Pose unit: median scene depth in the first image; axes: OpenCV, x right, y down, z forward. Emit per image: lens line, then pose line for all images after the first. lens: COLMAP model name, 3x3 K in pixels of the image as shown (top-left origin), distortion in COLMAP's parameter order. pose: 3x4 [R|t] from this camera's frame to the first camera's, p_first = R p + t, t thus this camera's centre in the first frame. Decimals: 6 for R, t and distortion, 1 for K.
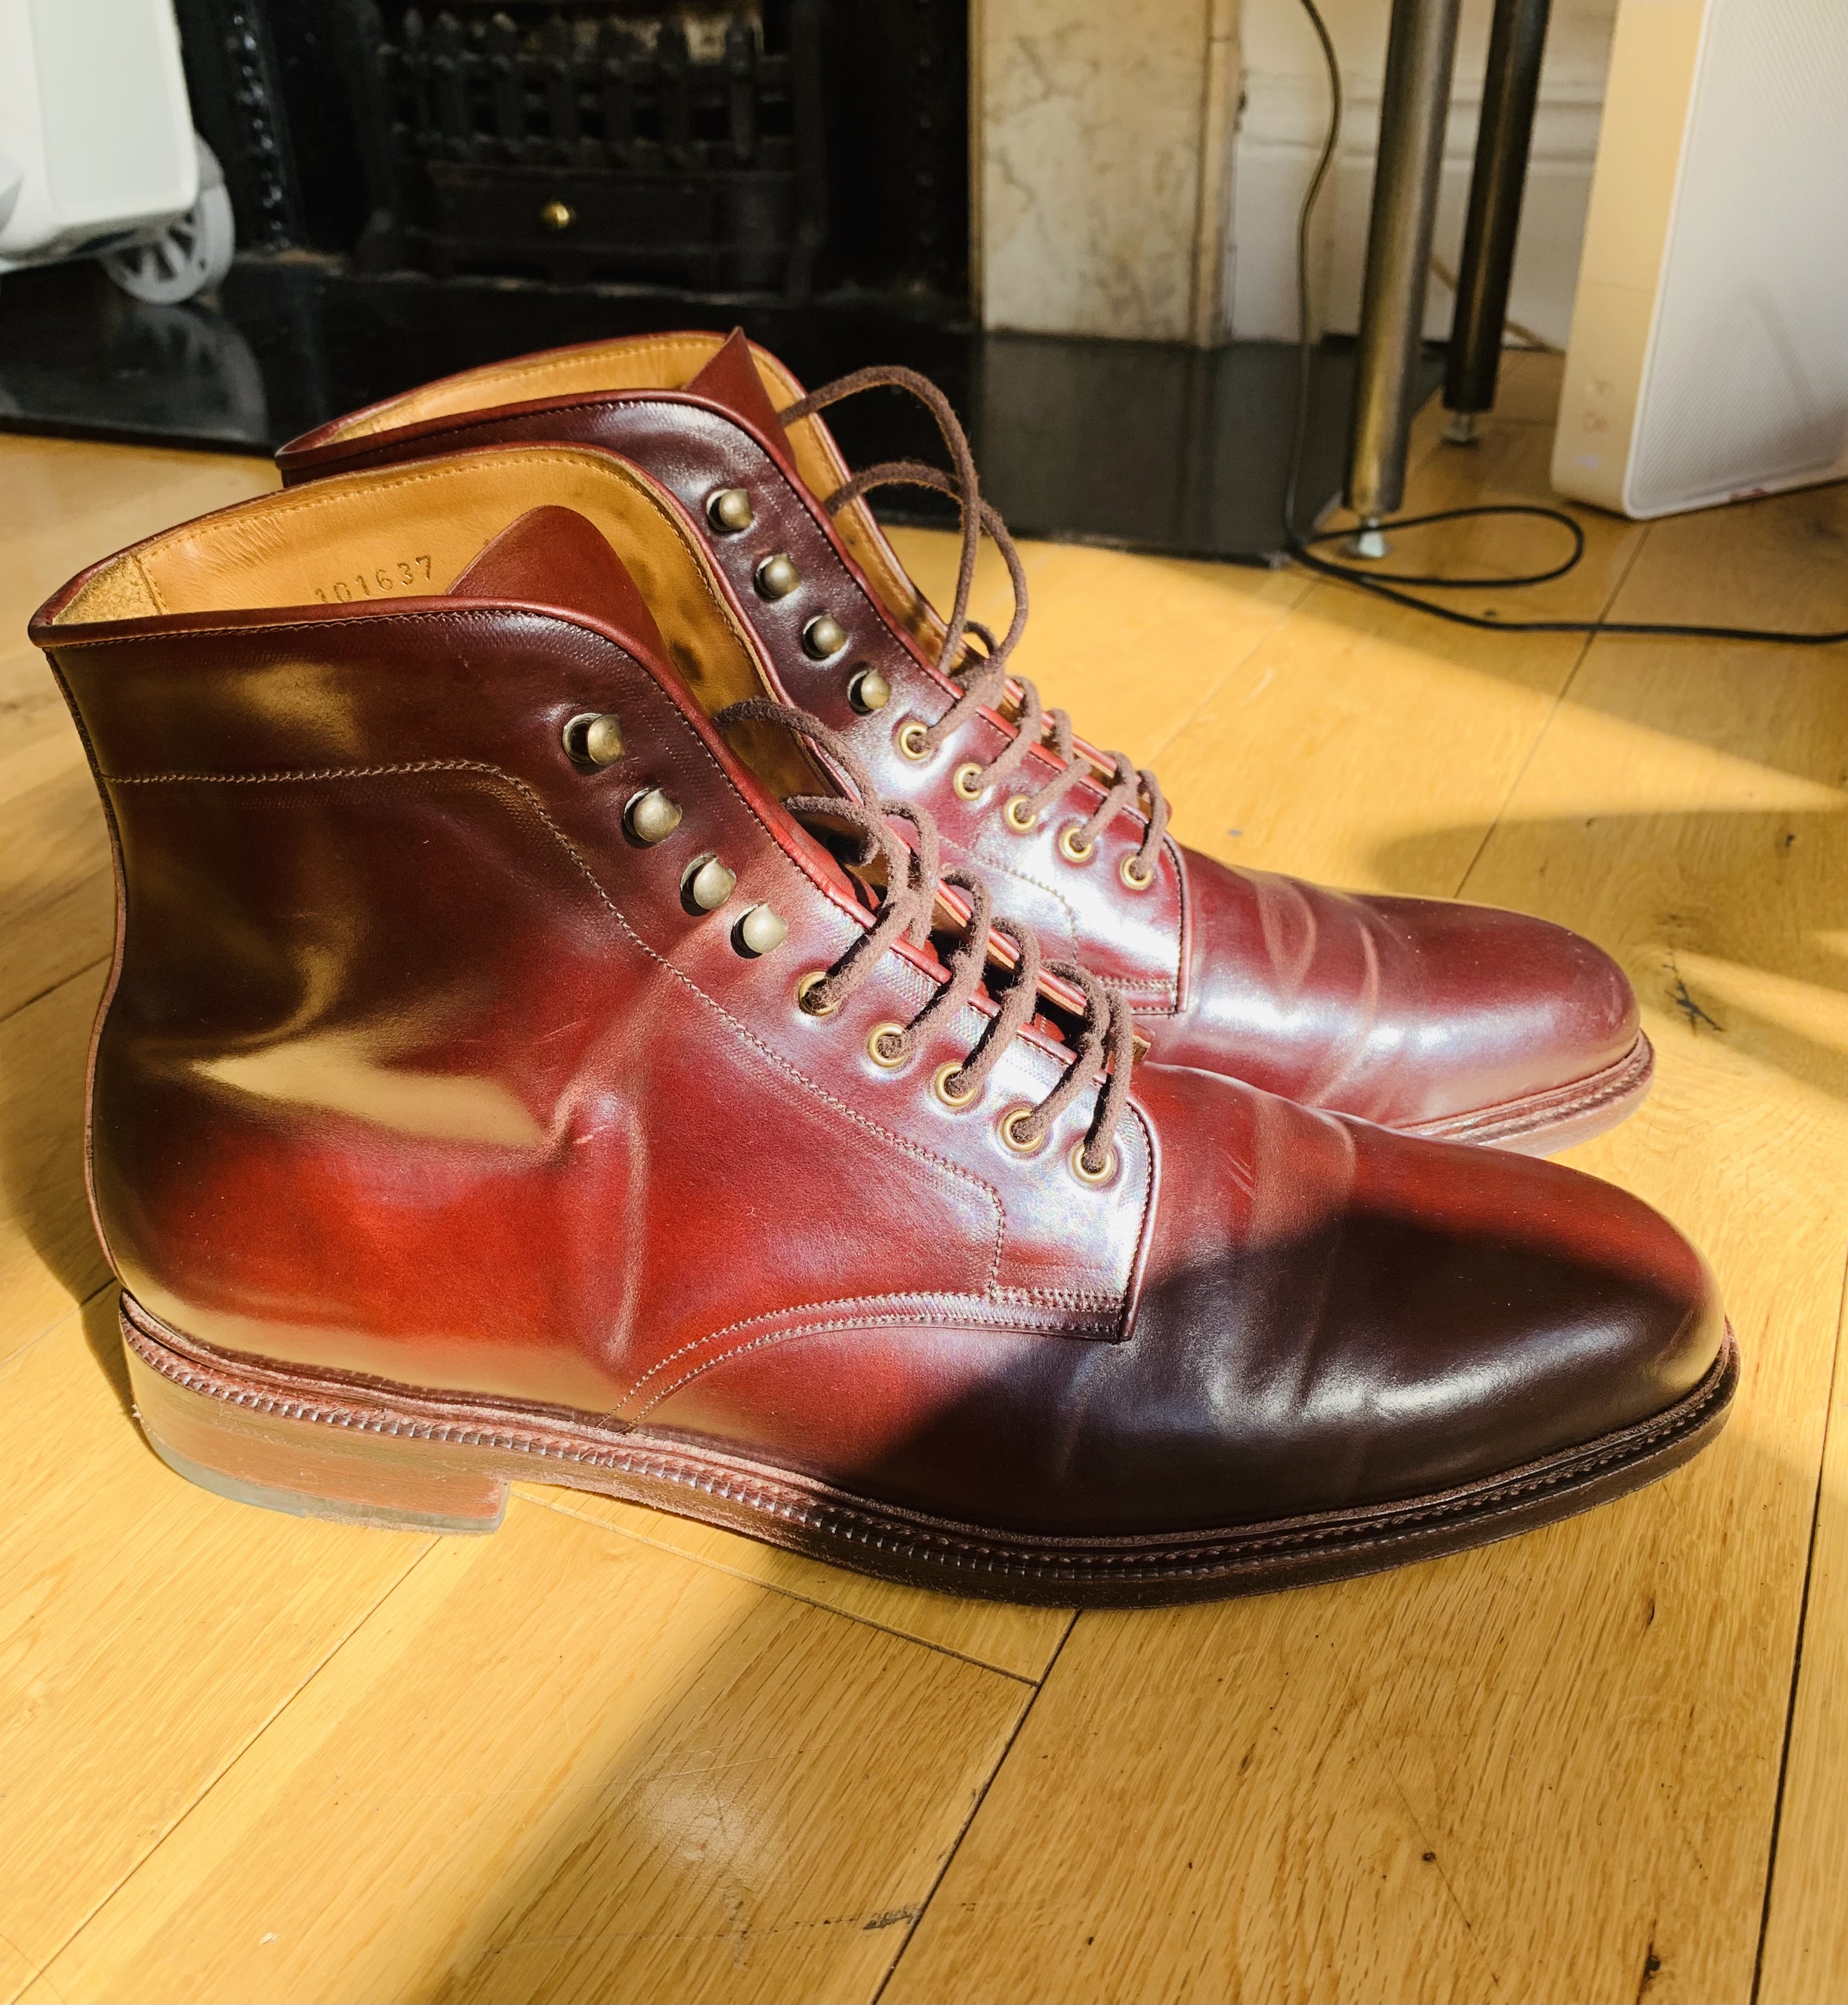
lens RADIAL K [[2100.5, 0, 934.0], [0, 2100.5, 1003.6], [0, 0, 1]] dist [0.002588, 0.000000]
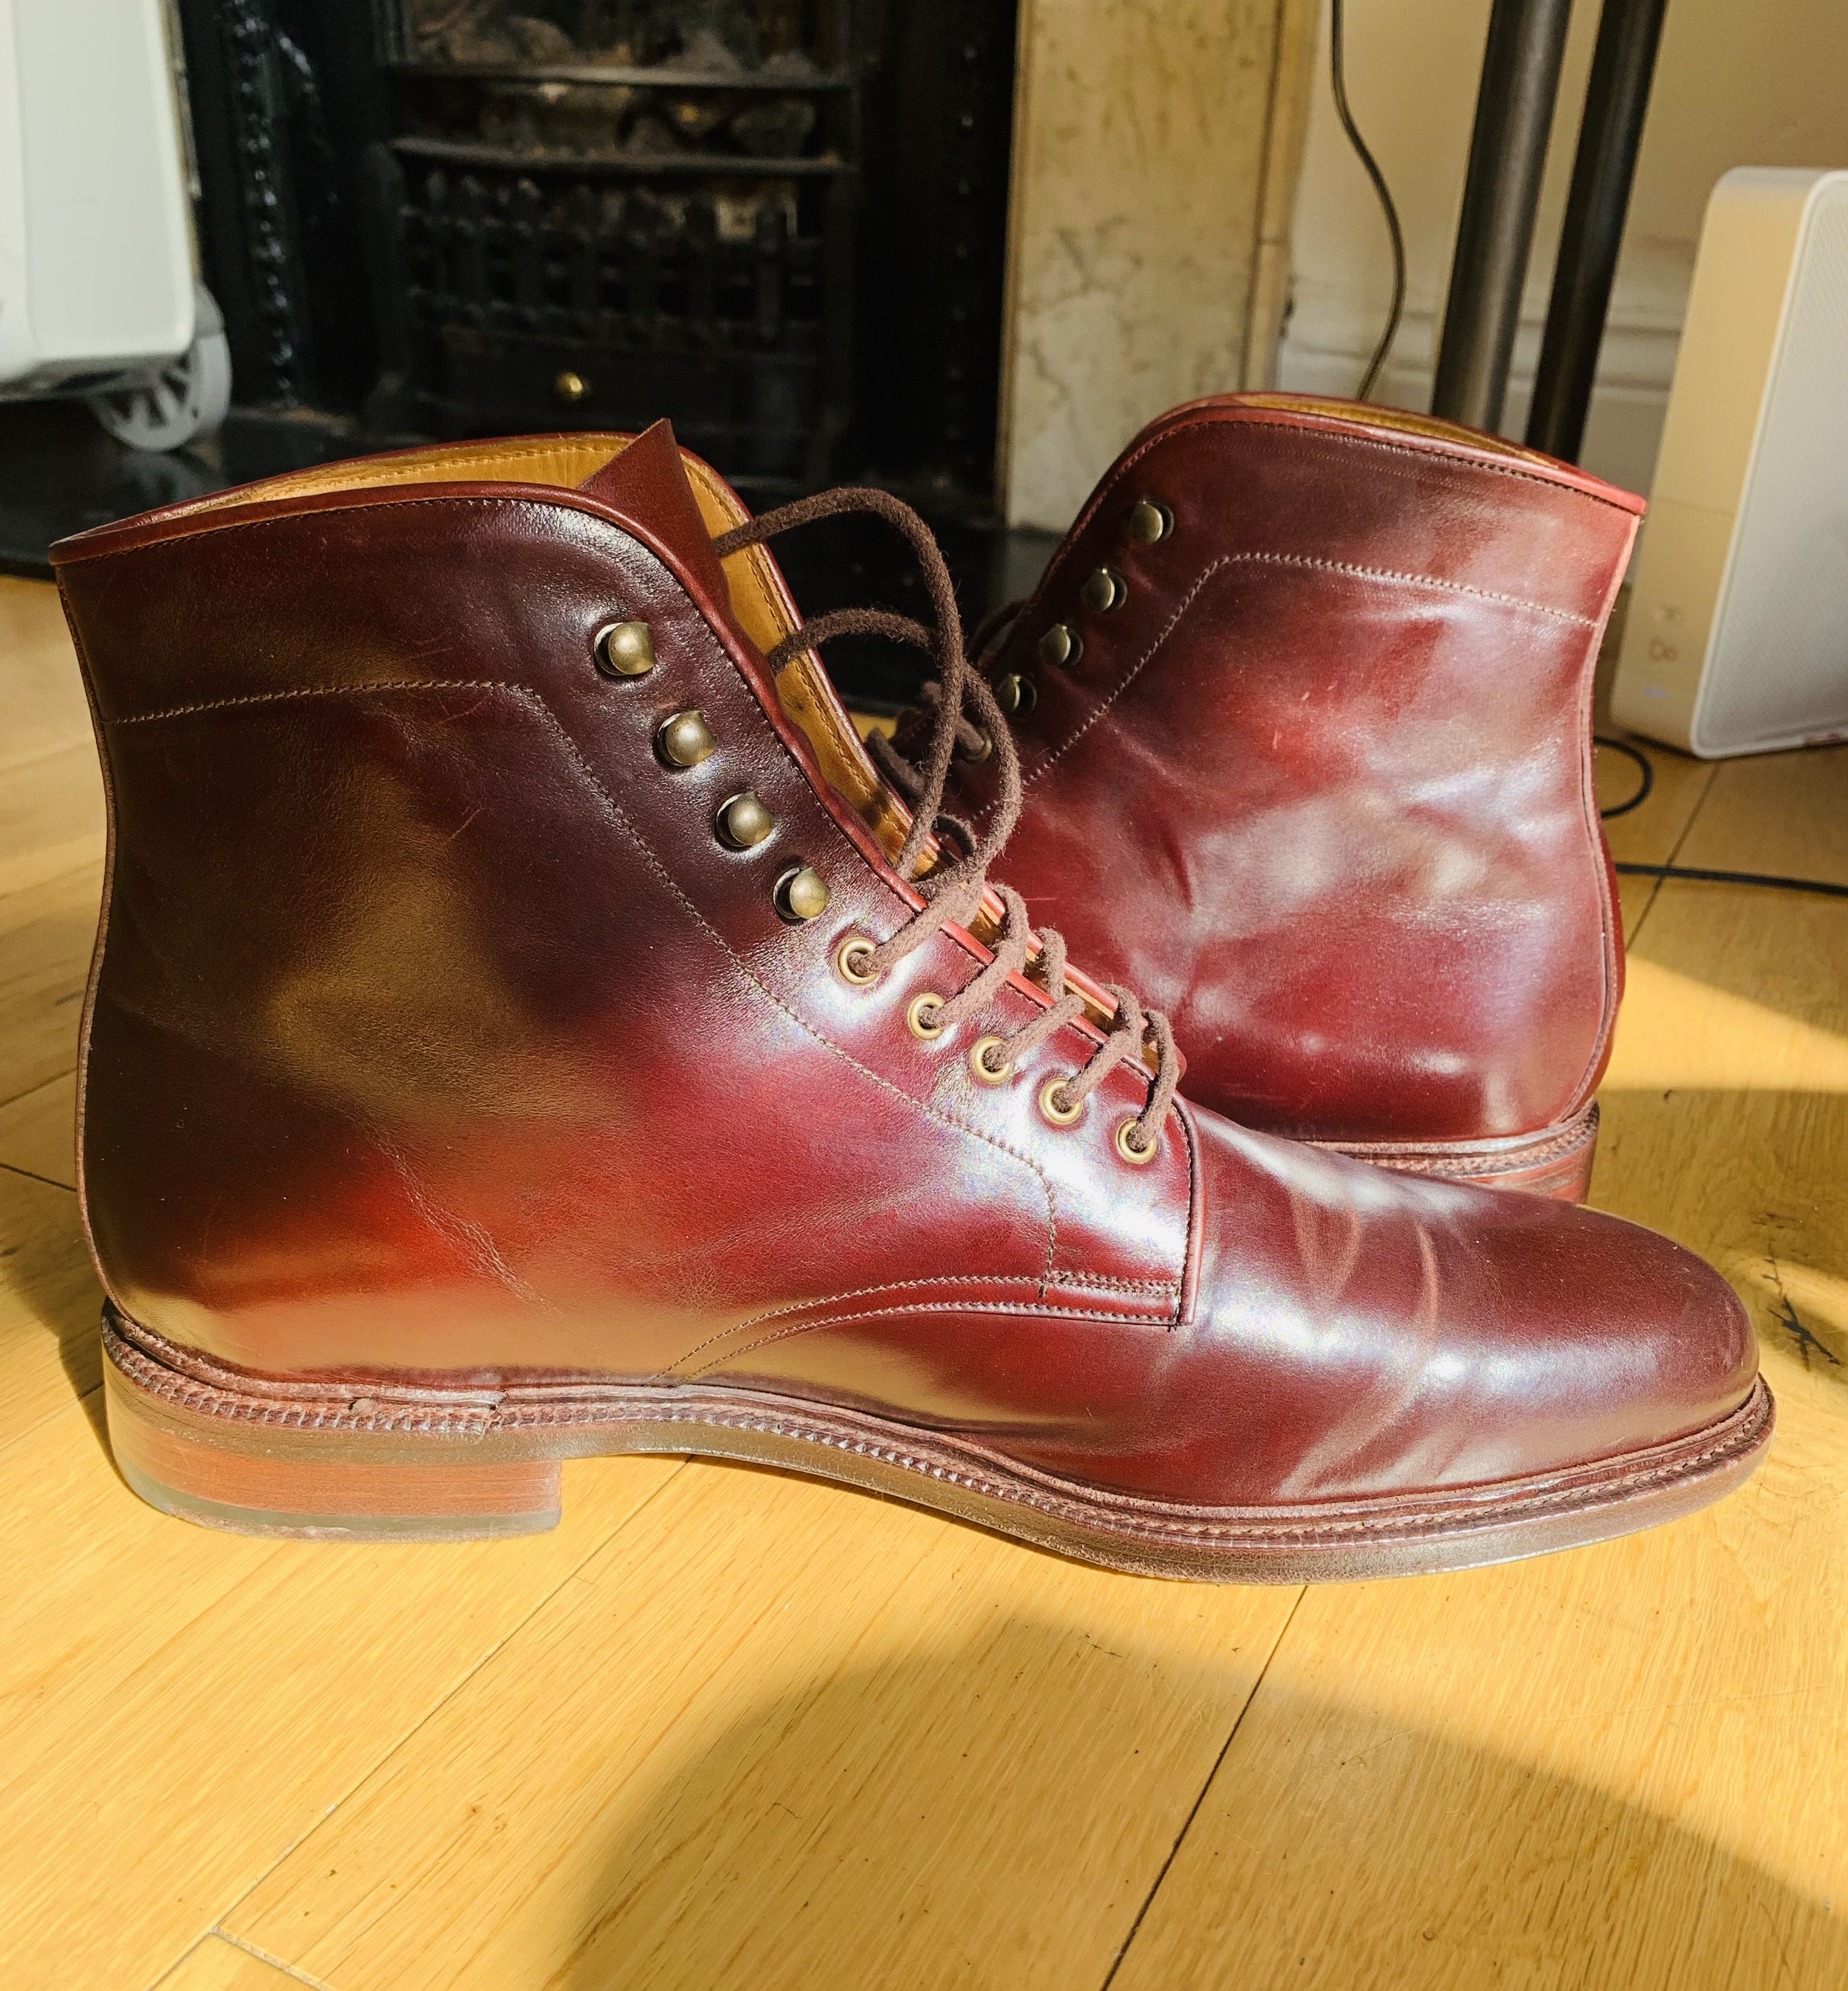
lens RADIAL K [[2085.8, 0, 940.7], [0, 2085.8, 1003.2], [0, 0, 1]] dist [0.002588, 0.000000]
pose [[0.998245, 0.059210, -0.001372, 0.015132], [-0.059061, 0.993487, -0.097449, -0.023853], [-0.004407, 0.097359, 0.995240, 0.154863]]
